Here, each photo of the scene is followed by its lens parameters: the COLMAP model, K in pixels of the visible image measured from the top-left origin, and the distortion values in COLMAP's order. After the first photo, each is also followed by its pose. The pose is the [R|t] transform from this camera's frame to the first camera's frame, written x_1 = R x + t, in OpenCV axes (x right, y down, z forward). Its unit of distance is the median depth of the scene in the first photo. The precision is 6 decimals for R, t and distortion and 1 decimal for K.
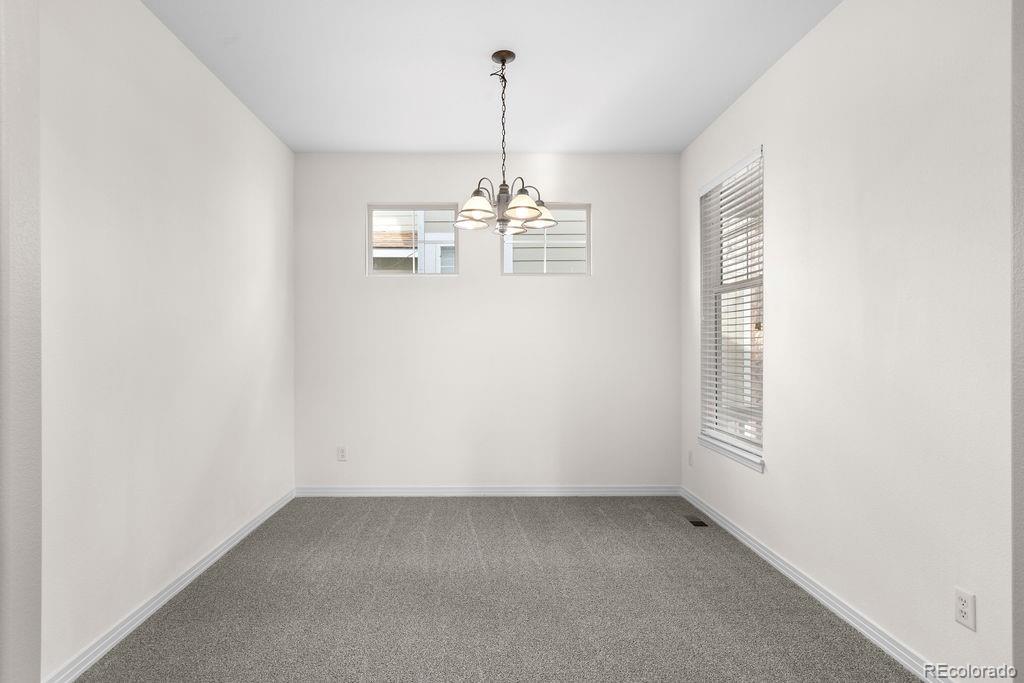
lens RADIAL K [[549.4, 0, 510.8], [0, 549.4, 350.5], [0, 0, 1]] dist [-0.002226, -0.000073]
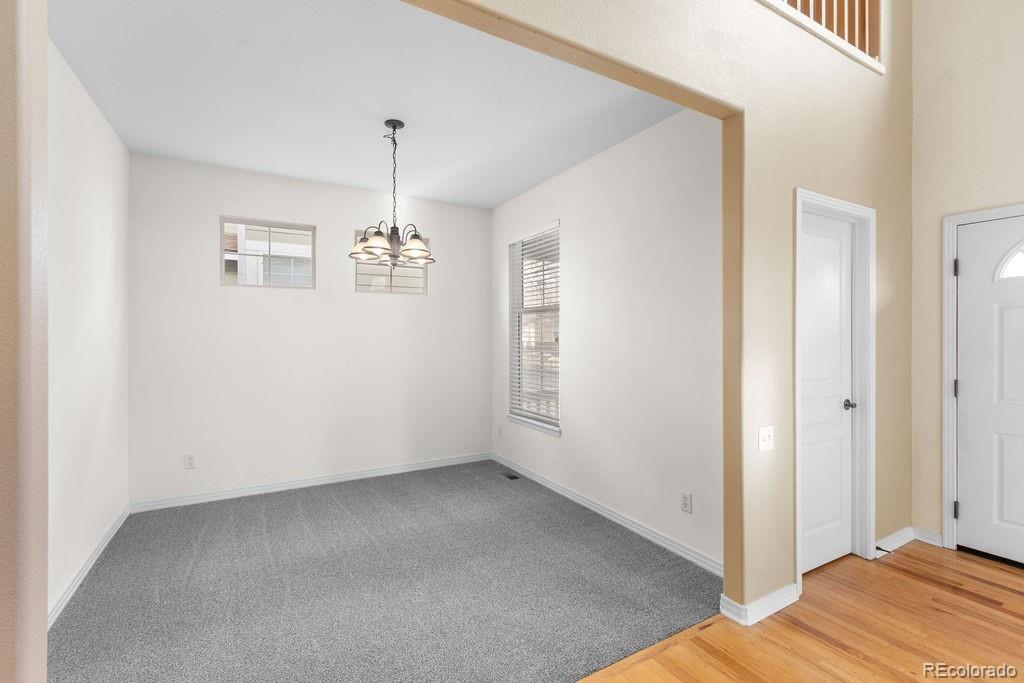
lens RADIAL K [[459.4, 0, 511.2], [0, 459.4, 334.8], [0, 0, 1]] dist [0.003750, -0.002244]
pose [[0.866041, 0.004245, 0.499956, -0.257949], [-0.001351, 0.999980, -0.006151, -0.045153], [-0.499972, 0.004651, 0.866029, -0.024622]]
